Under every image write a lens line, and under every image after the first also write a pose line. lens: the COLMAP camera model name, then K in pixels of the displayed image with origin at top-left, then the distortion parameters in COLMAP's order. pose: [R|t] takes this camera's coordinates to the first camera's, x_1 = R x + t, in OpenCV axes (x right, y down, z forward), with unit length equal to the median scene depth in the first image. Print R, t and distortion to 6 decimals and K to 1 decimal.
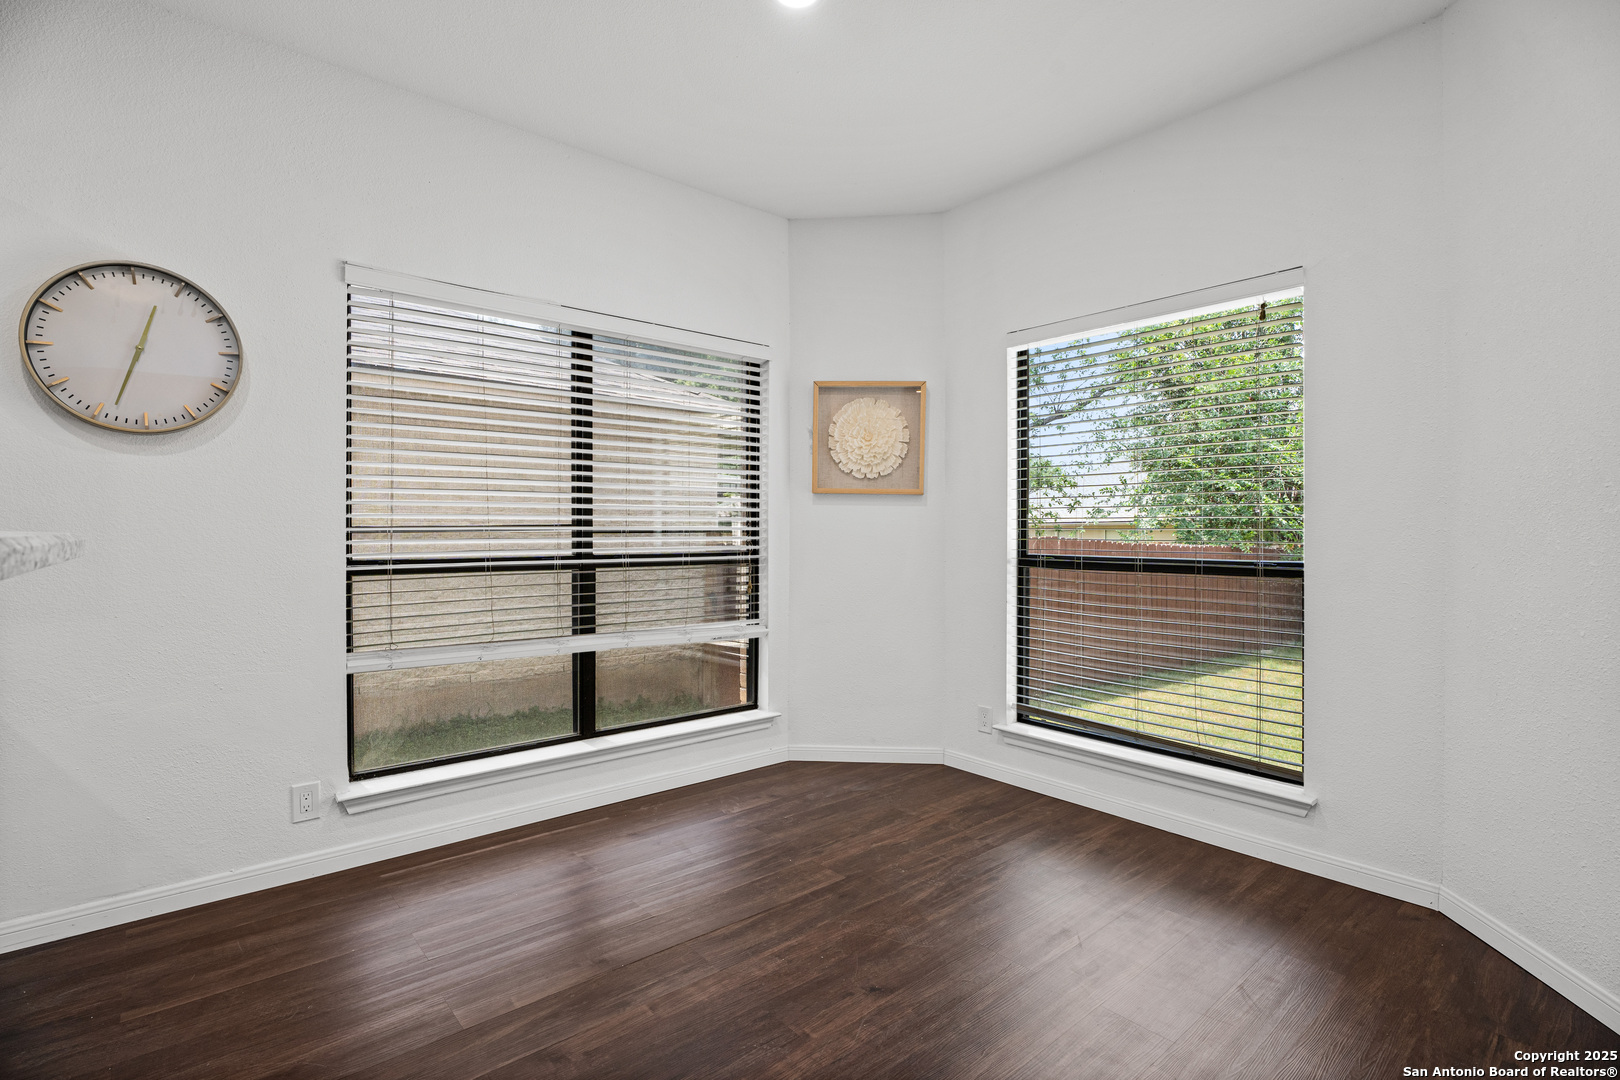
lens RADIAL K [[765.8, 0, 795.2], [0, 765.8, 529.0], [0, 0, 1]] dist [-0.010191, -0.000939]
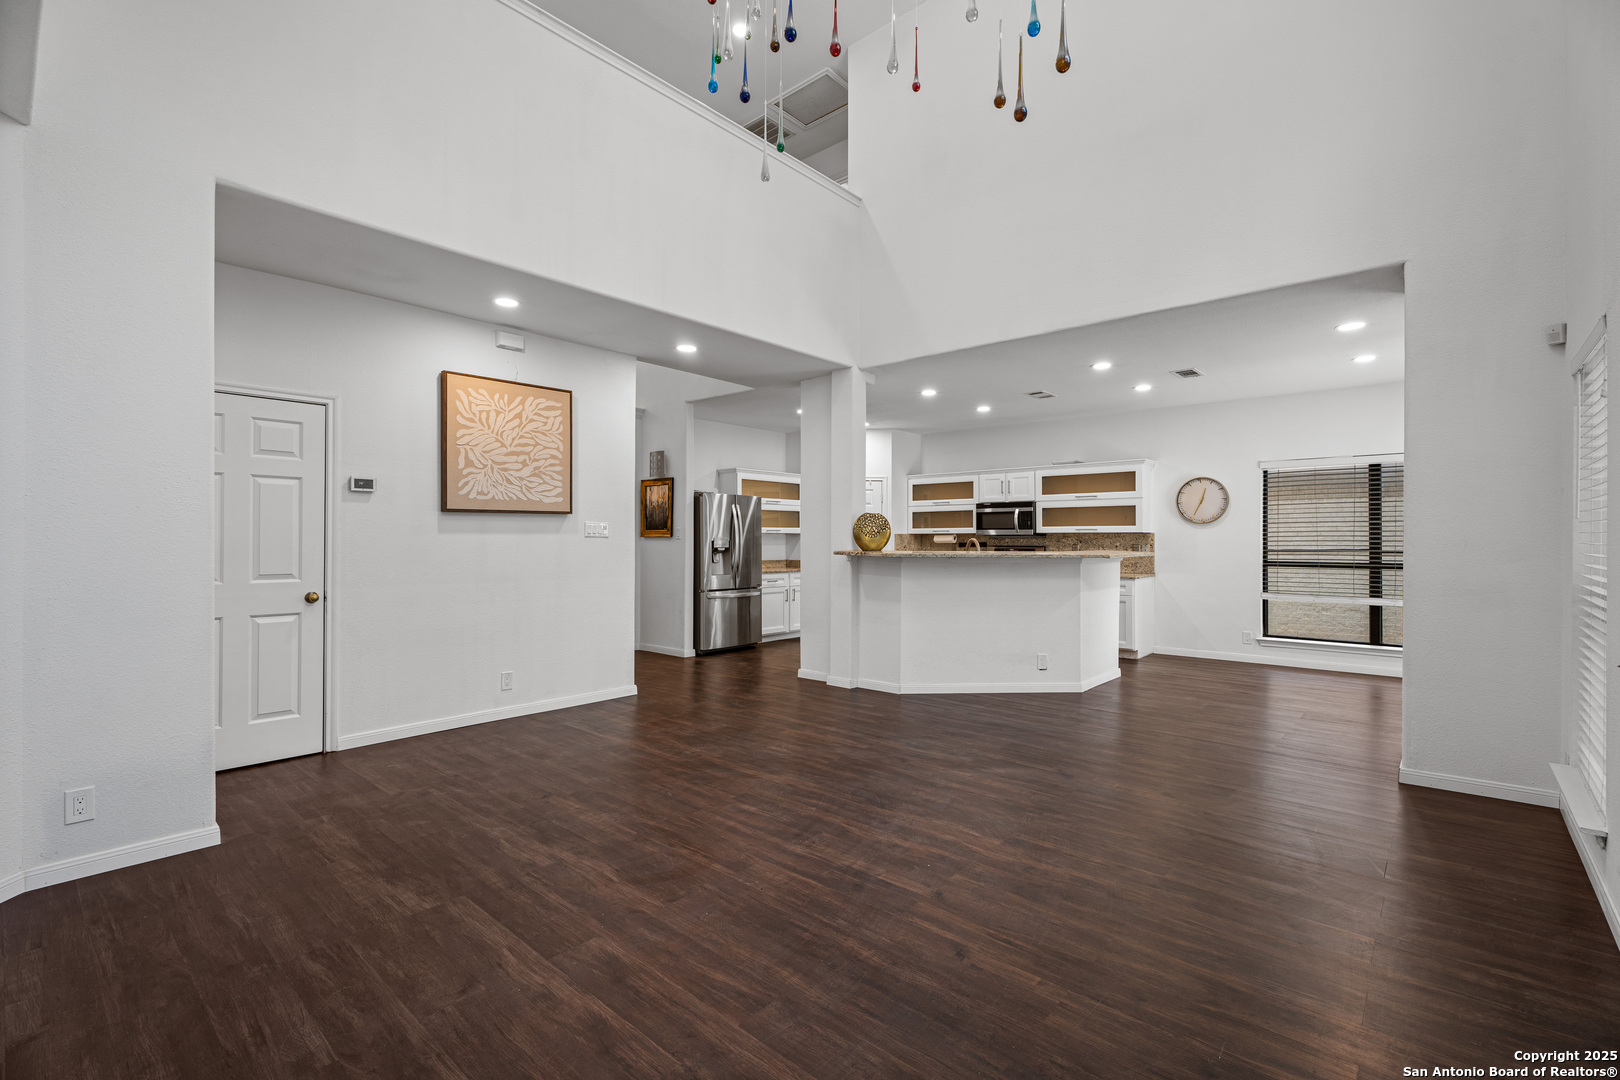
lens RADIAL K [[721.7, 0, 808.0], [0, 721.7, 536.7], [0, 0, 1]] dist [-0.001399, -0.000776]
pose [[0.149408, -0.003386, -0.988770, 1.439827], [0.004879, 0.999984, -0.002687, -0.040167], [0.988764, -0.004422, 0.149422, -0.876680]]
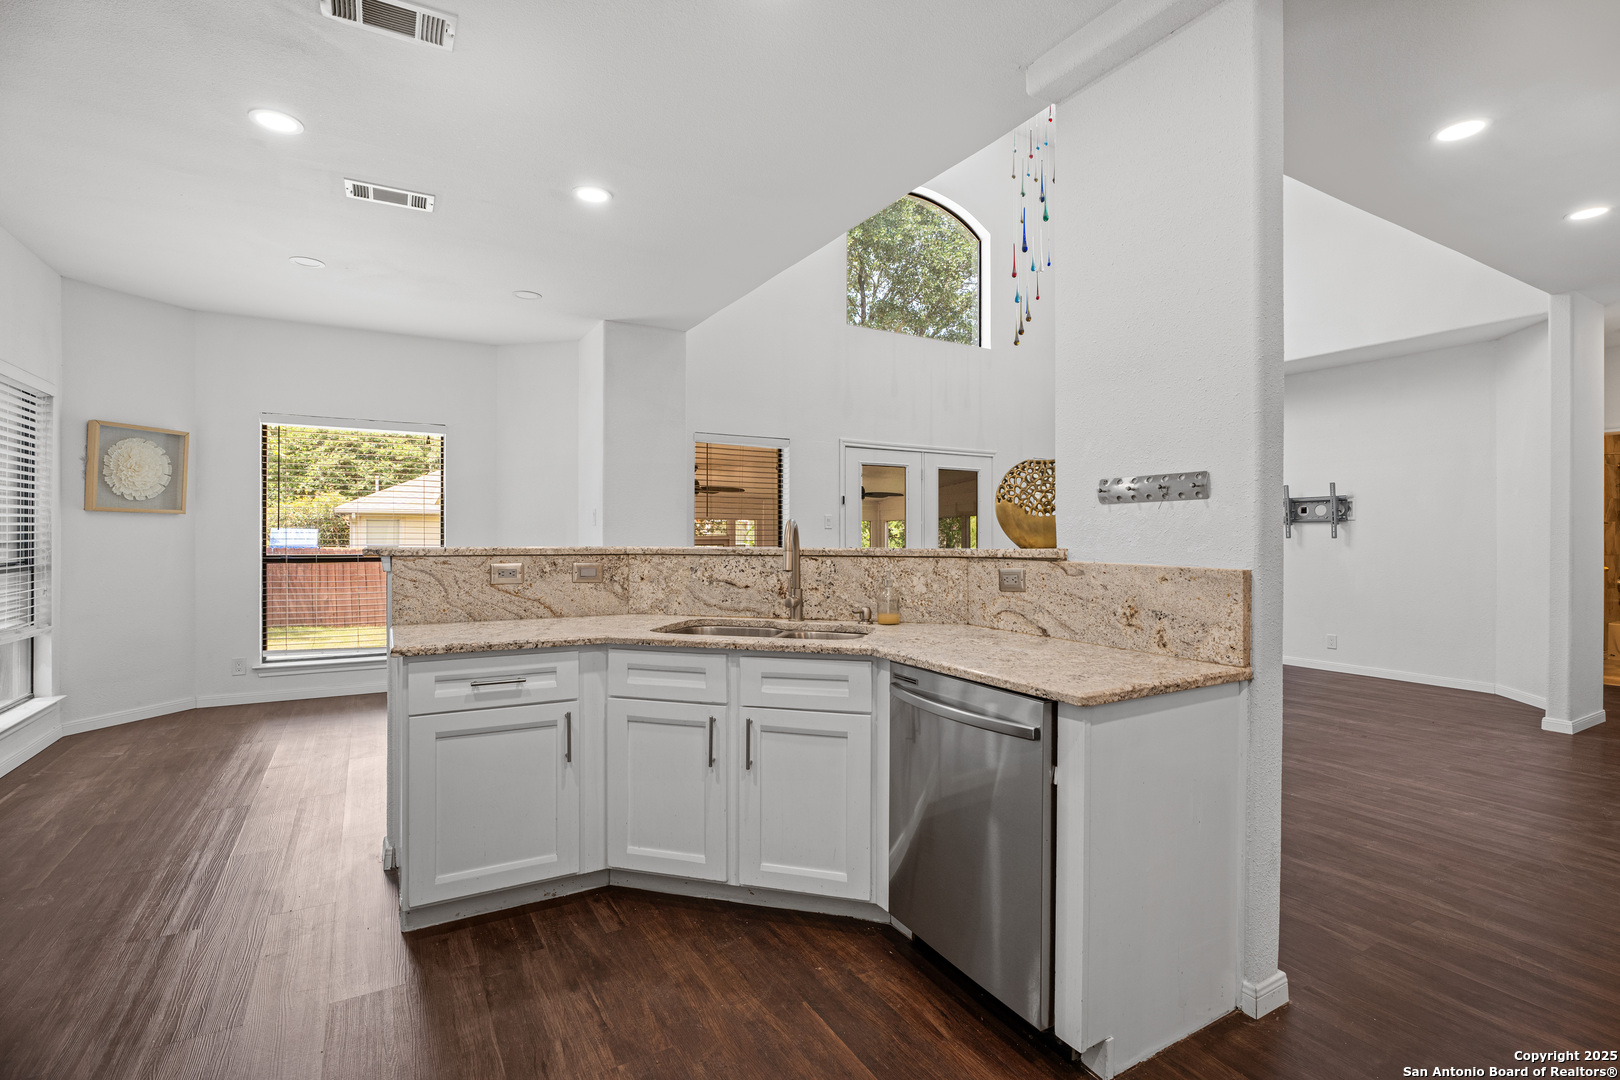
lens RADIAL K [[765.8, 0, 809.1], [0, 765.8, 531.7], [0, 0, 1]] dist [-0.010191, -0.000939]
pose [[0.162435, 0.002203, 0.986717, -1.059266], [-0.010335, 0.999946, -0.000531, -0.025610], [-0.986665, -0.010112, 0.162449, -0.356188]]
